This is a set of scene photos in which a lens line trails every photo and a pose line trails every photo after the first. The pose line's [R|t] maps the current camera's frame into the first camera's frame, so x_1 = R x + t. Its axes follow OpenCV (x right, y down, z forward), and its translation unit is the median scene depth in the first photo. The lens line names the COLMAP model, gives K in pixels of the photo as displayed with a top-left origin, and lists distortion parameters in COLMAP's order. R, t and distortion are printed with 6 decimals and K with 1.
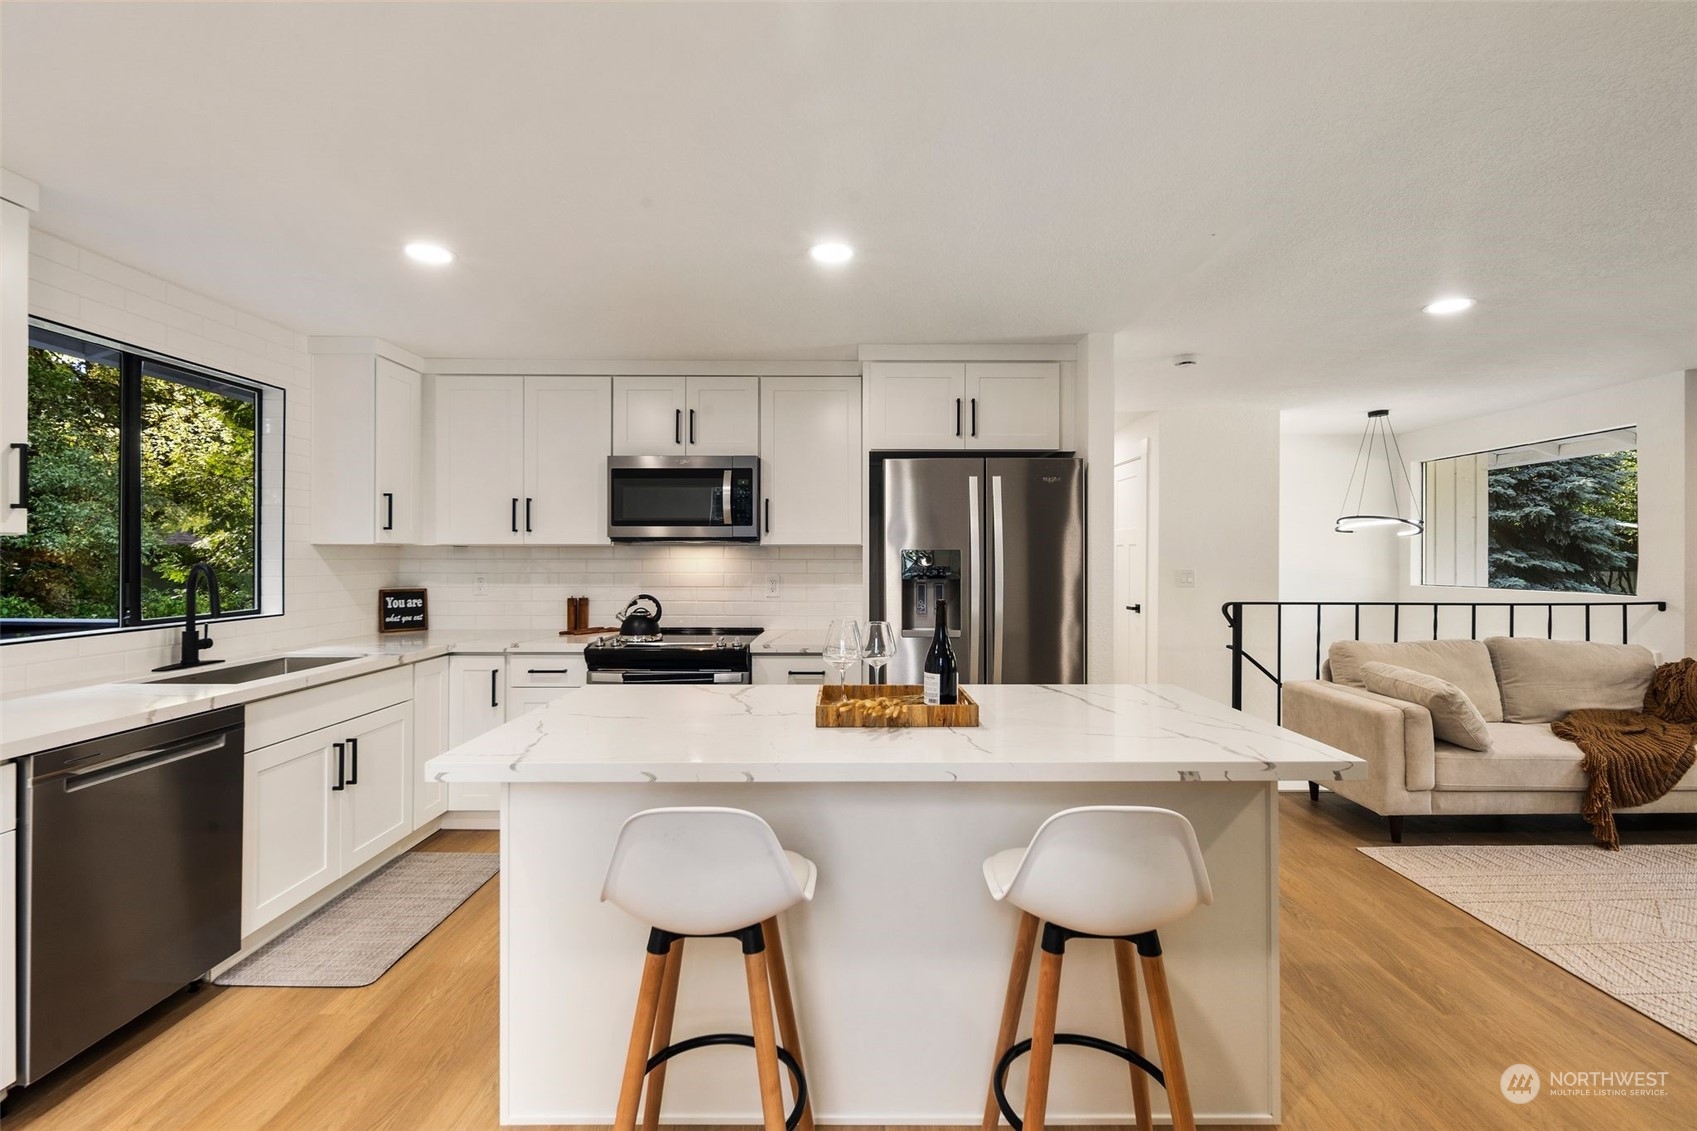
lens RADIAL K [[741.4, 0, 850.1], [0, 741.4, 553.8], [0, 0, 1]] dist [0.001342, -0.000414]
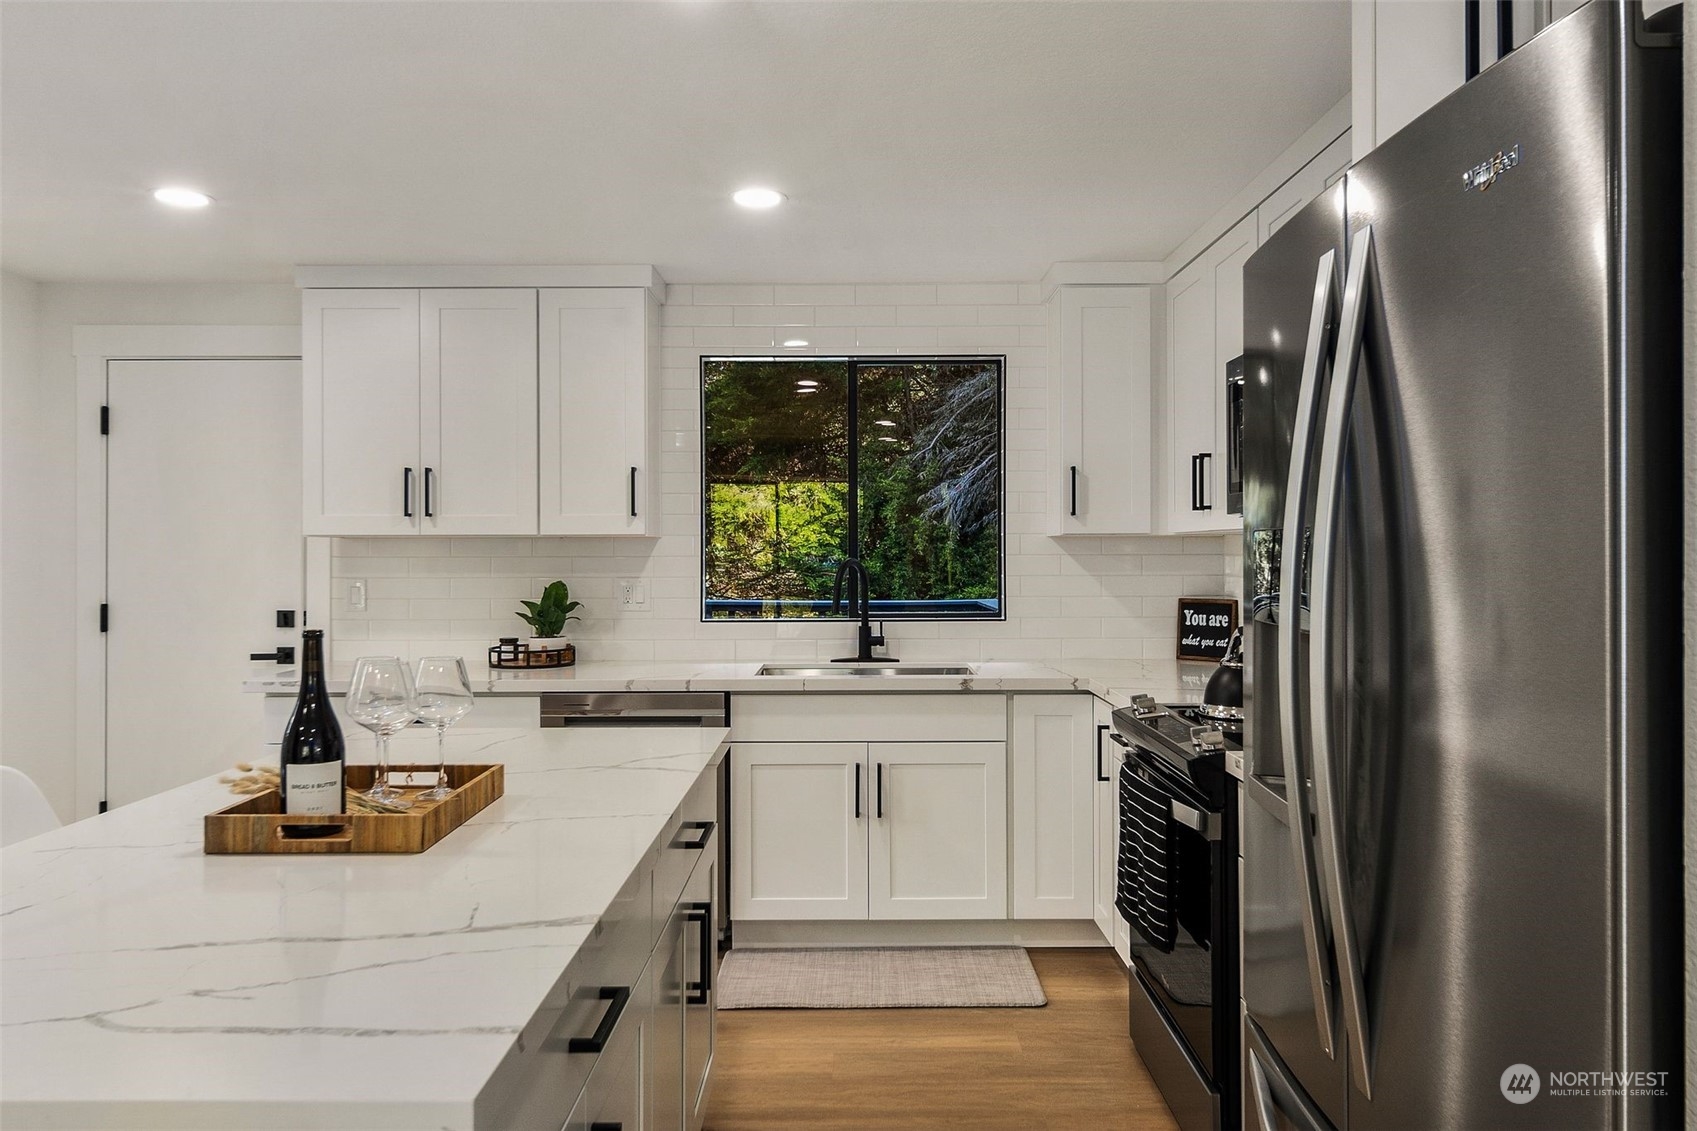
lens RADIAL K [[1190.6, 0, 851.0], [0, 1190.6, 546.6], [0, 0, 1]] dist [0.000756, 0.002619]
pose [[-0.001118, -0.004326, -0.999990, 0.533970], [0.006301, 0.999971, -0.004332, 0.002408], [0.999980, -0.006306, -0.001091, 0.733216]]
